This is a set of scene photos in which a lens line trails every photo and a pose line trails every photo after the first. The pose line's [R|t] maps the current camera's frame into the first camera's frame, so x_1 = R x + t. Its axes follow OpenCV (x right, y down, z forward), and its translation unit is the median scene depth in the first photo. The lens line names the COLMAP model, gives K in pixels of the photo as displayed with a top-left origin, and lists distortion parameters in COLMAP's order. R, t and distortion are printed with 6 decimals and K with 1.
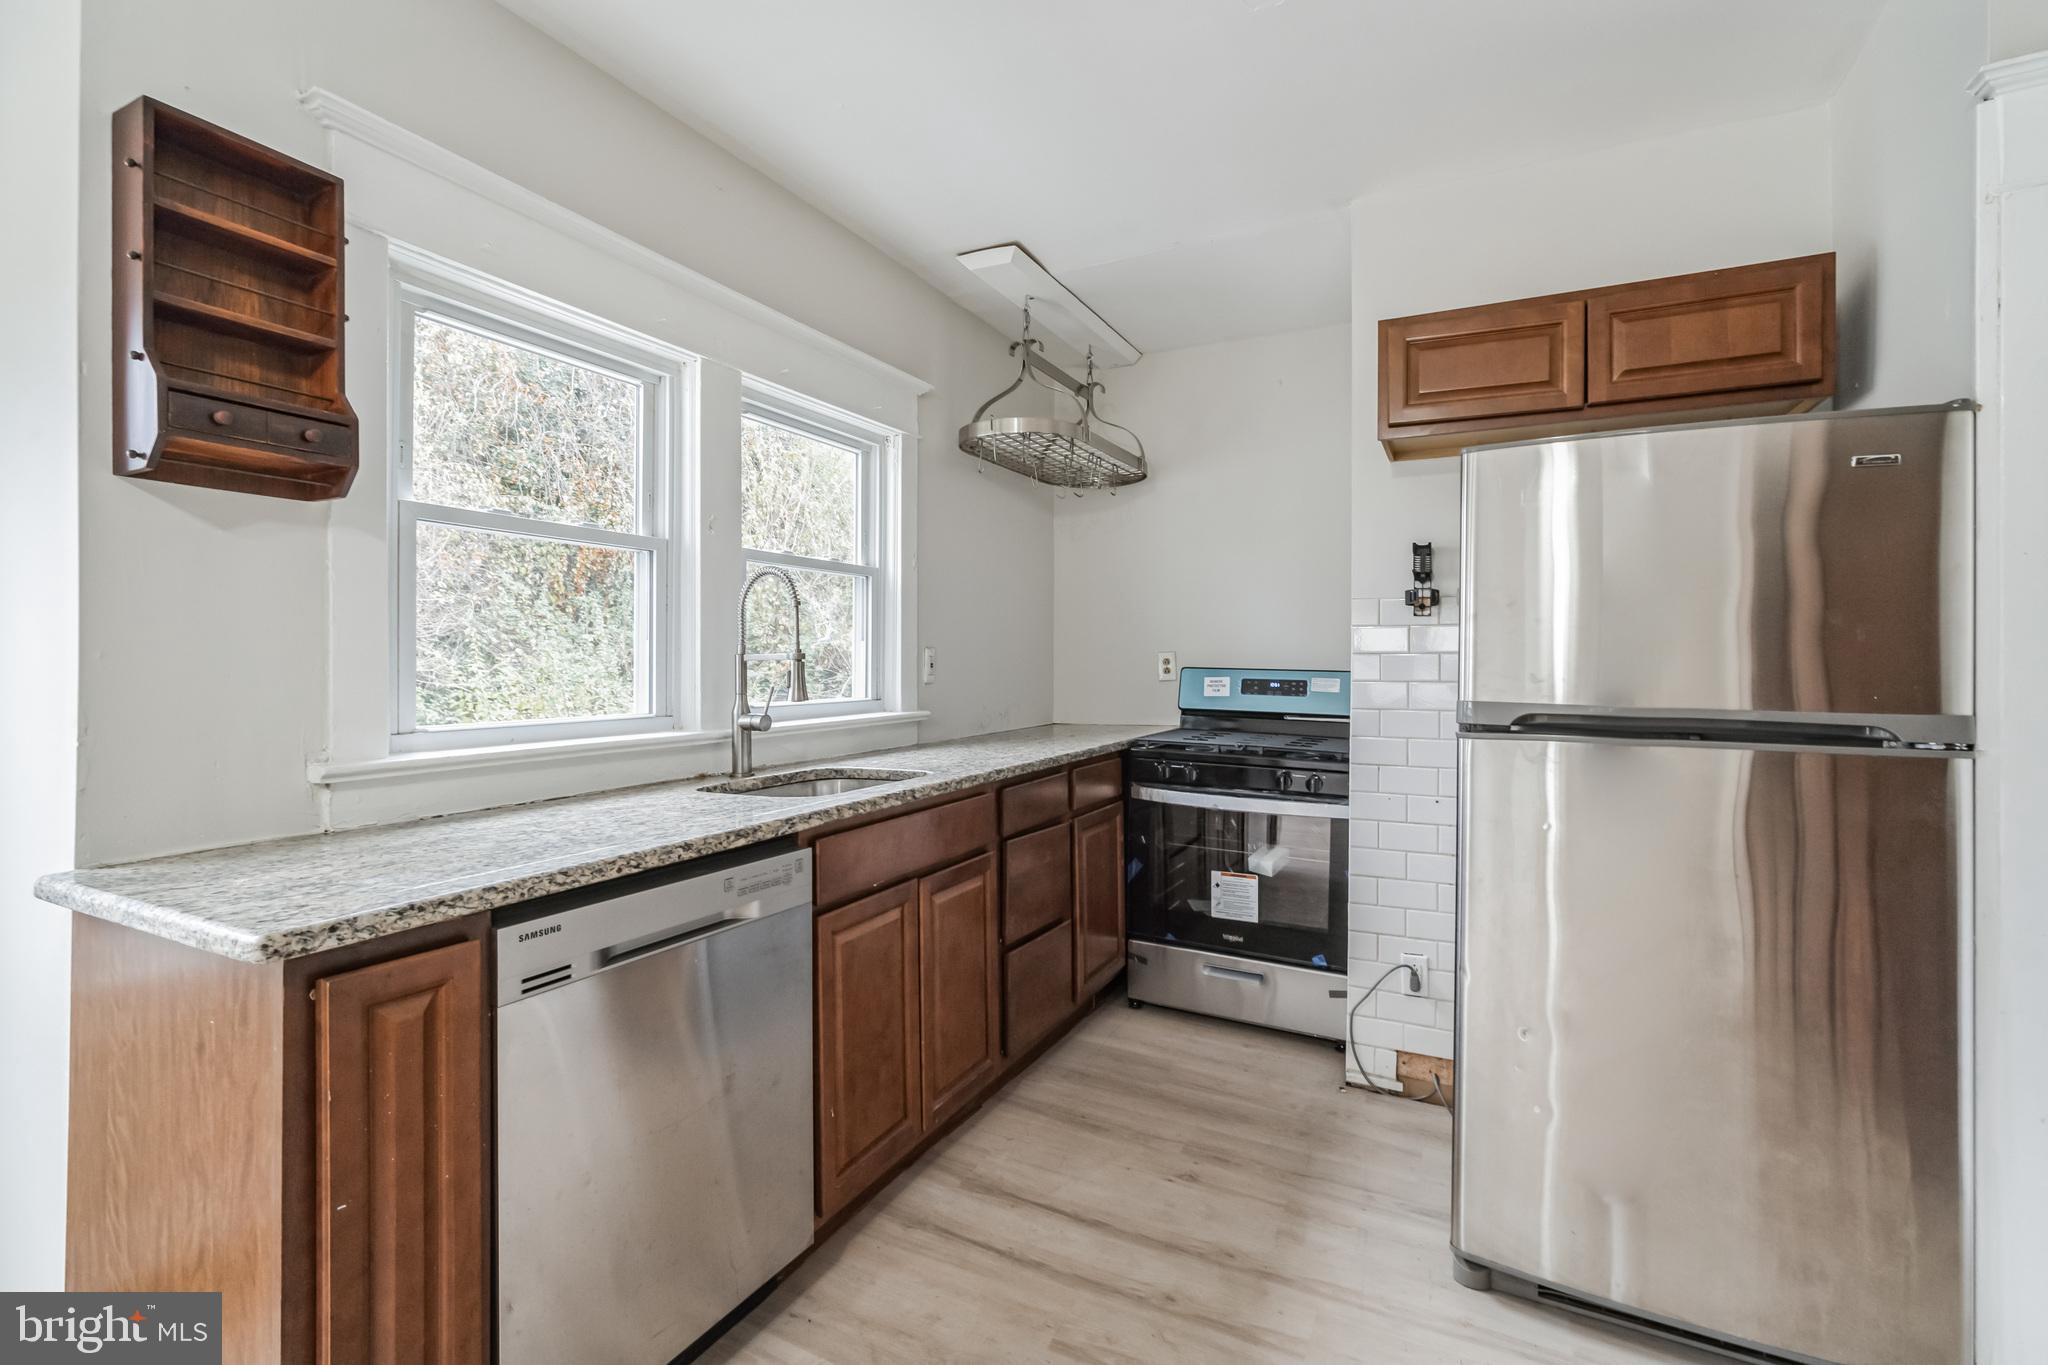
lens RADIAL K [[911.7, 0, 1024.0], [0, 911.7, 682.5], [0, 0, 1]] dist [-0.000692, -0.000125]
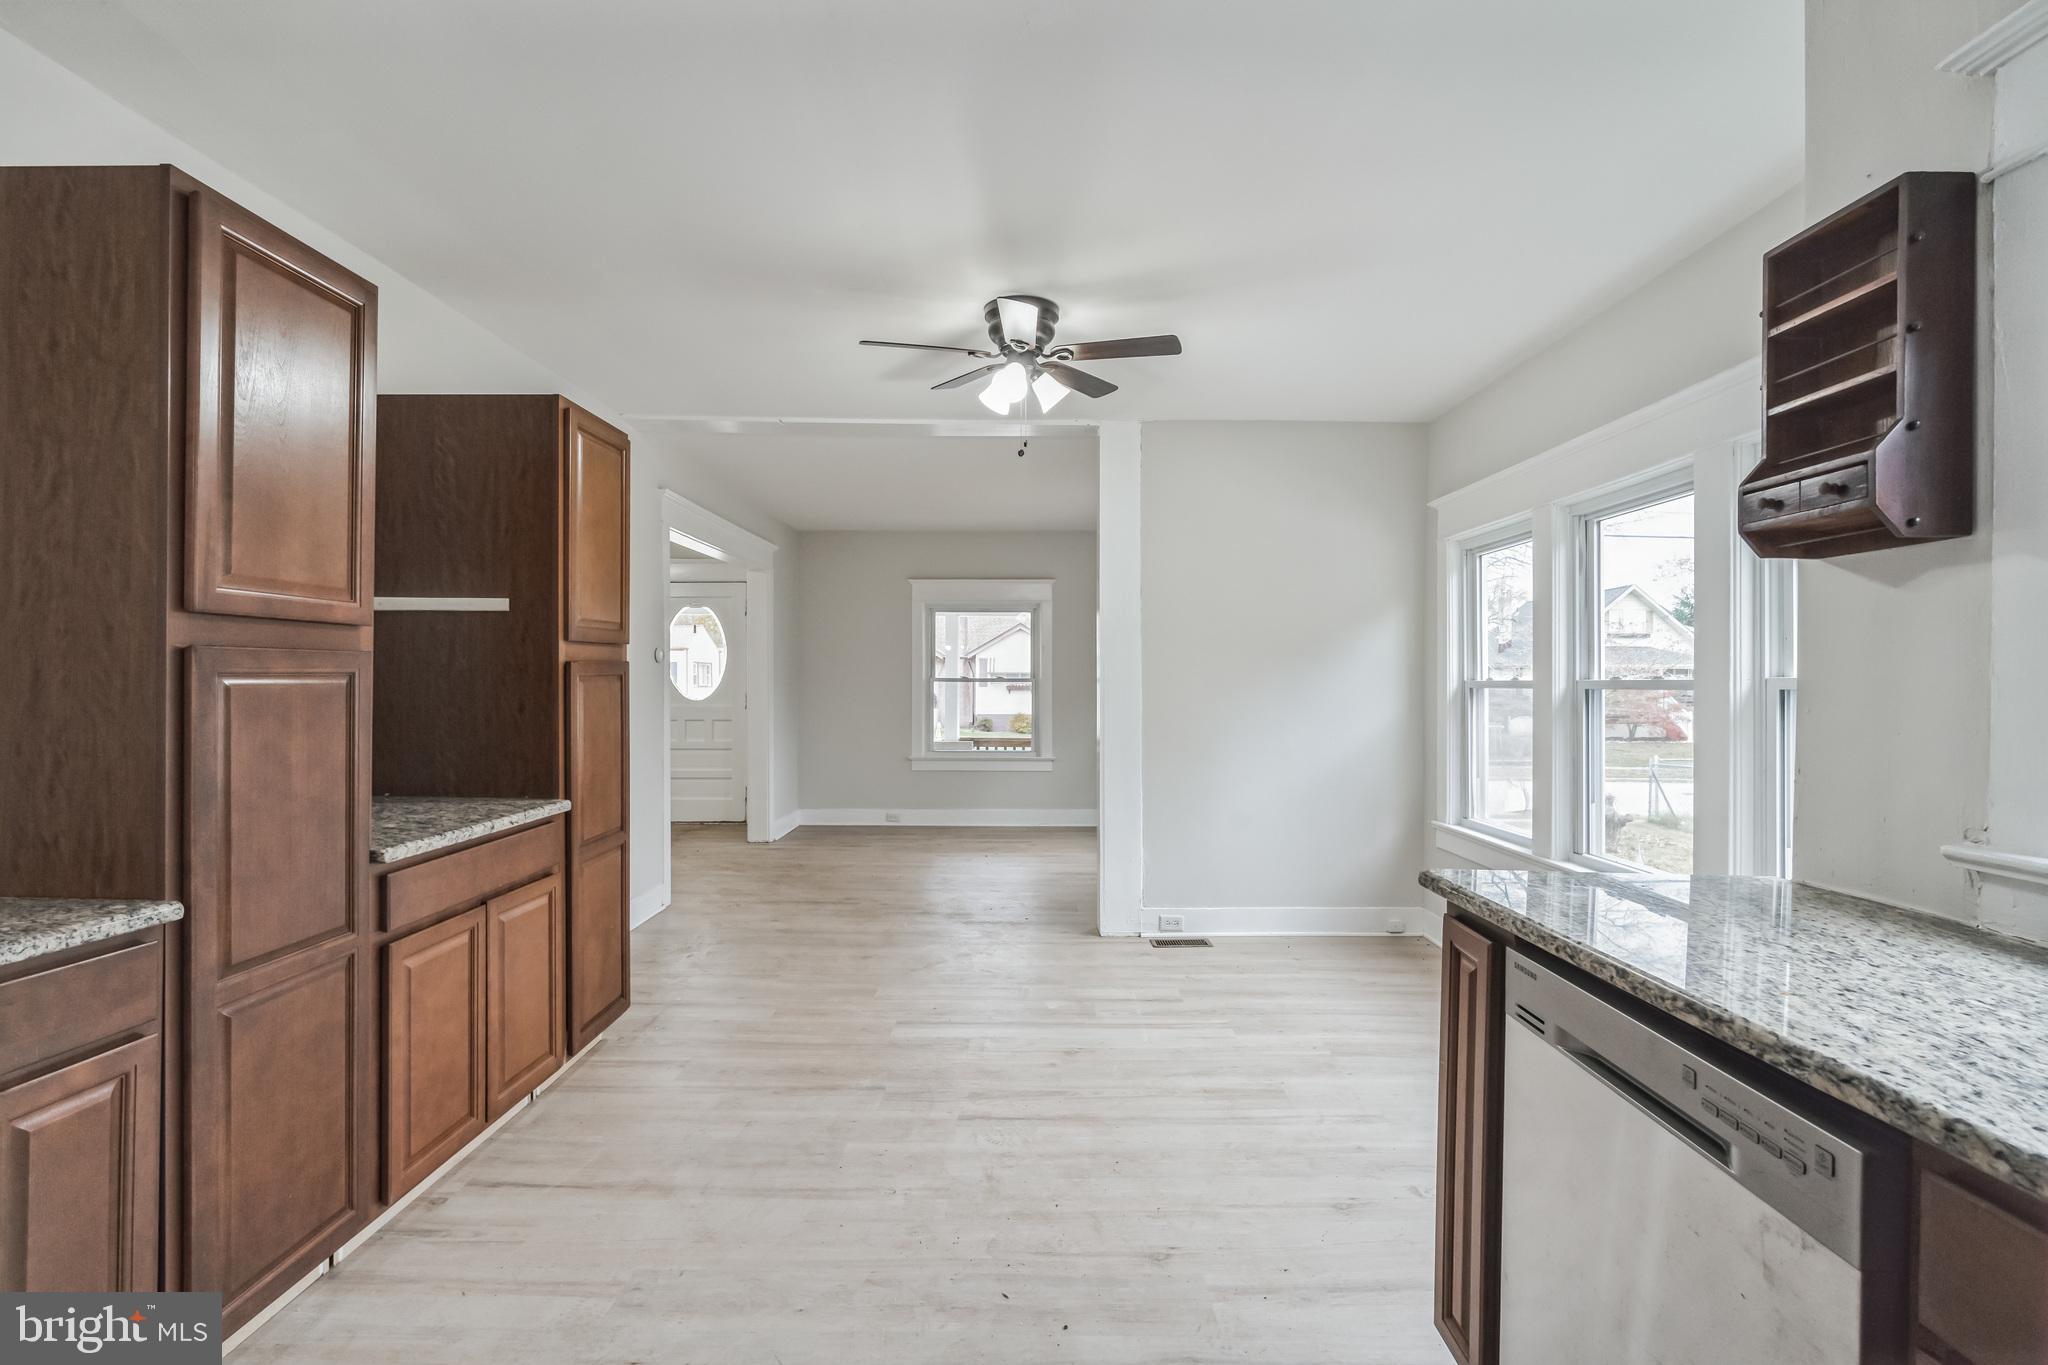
lens RADIAL K [[911.7, 0, 1024.0], [0, 911.7, 682.5], [0, 0, 1]] dist [-0.000692, -0.000125]
pose [[-0.893642, -0.005255, -0.448750, 0.410329], [-0.017998, 0.999547, 0.024136, -0.071147], [0.448420, 0.029646, -0.893331, 1.393947]]
